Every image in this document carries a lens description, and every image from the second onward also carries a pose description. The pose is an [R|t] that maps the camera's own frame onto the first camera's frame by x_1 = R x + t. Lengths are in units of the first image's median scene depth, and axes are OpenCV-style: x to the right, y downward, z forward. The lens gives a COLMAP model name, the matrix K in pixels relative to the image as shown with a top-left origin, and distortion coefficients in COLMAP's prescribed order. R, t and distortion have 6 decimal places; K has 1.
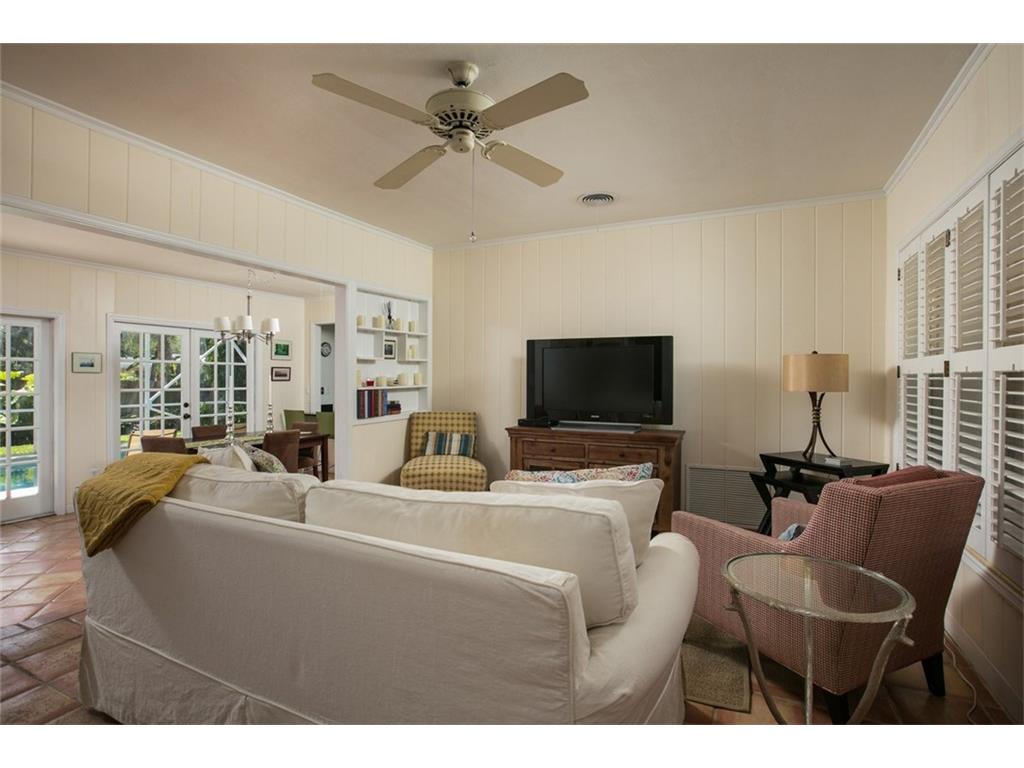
lens RADIAL K [[510.7, 0, 512.0], [0, 510.7, 384.0], [0, 0, 1]] dist [-0.062717, 0.035460]
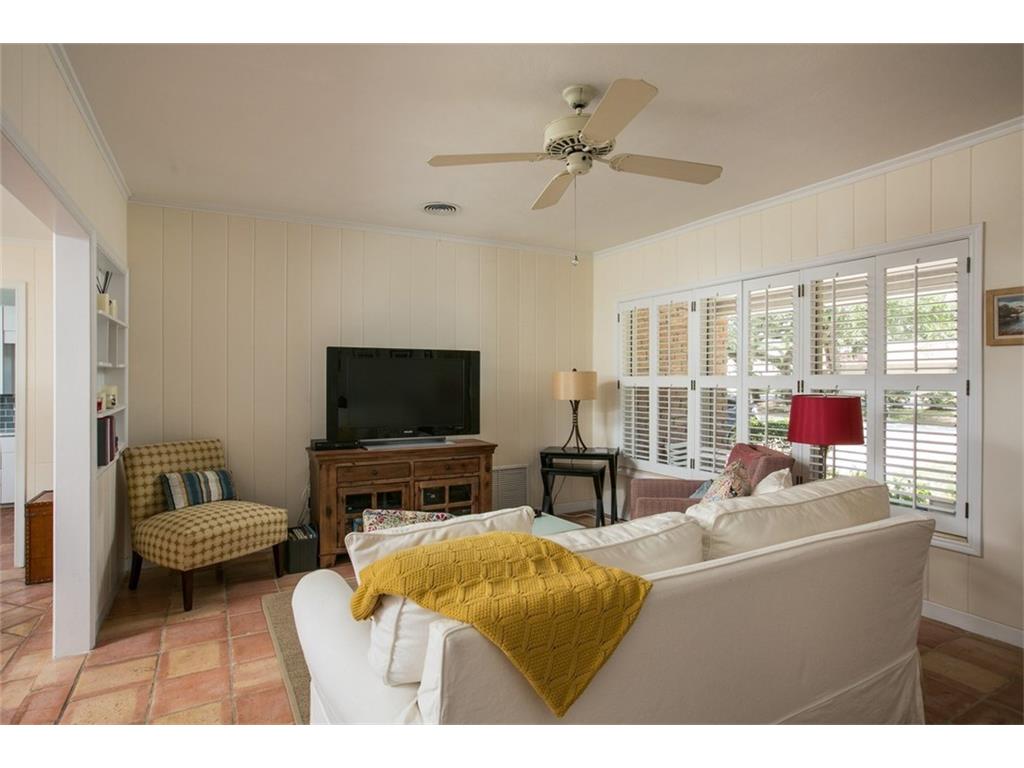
lens RADIAL K [[551.5, 0, 512.0], [0, 551.5, 384.0], [0, 0, 1]] dist [-0.035369, 0.000743]
pose [[0.575623, -0.007095, 0.817684, -0.527002], [0.009776, 0.999951, 0.001794, -0.023335], [-0.817657, 0.006961, 0.575664, 0.236270]]
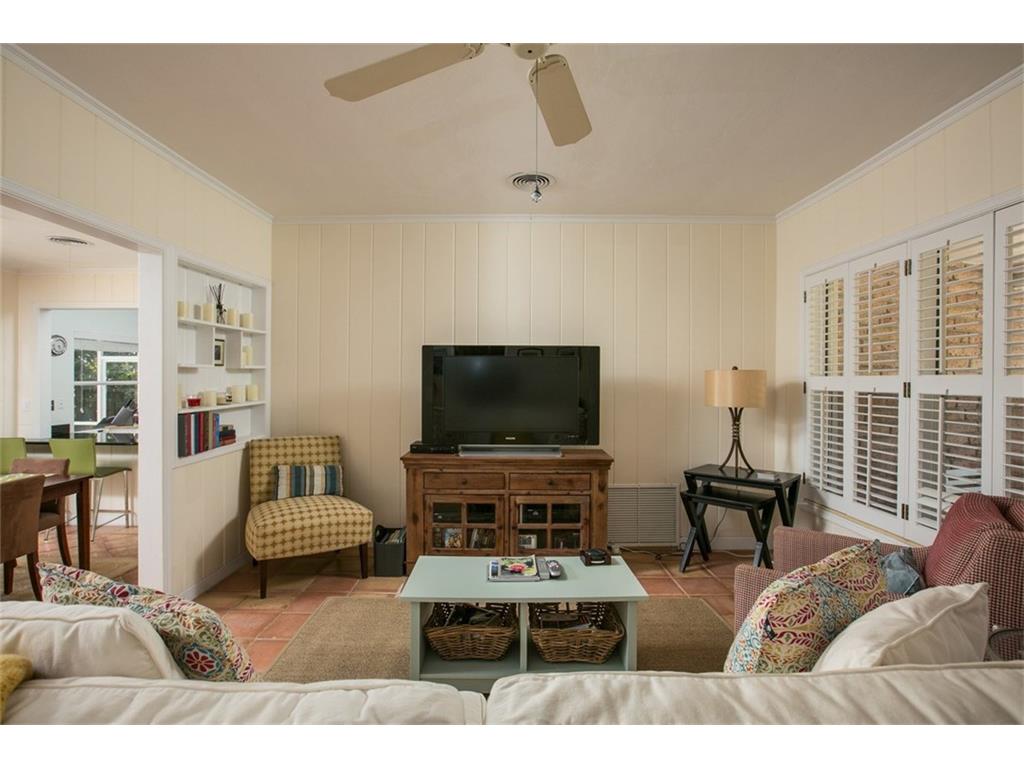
lens RADIAL K [[510.7, 0, 512.0], [0, 510.7, 384.0], [0, 0, 1]] dist [-0.062717, 0.035460]
pose [[0.900363, -0.002654, 0.435132, -0.191479], [0.003244, 0.999995, -0.000612, -0.024373], [-0.435128, 0.001963, 0.900366, 0.218449]]
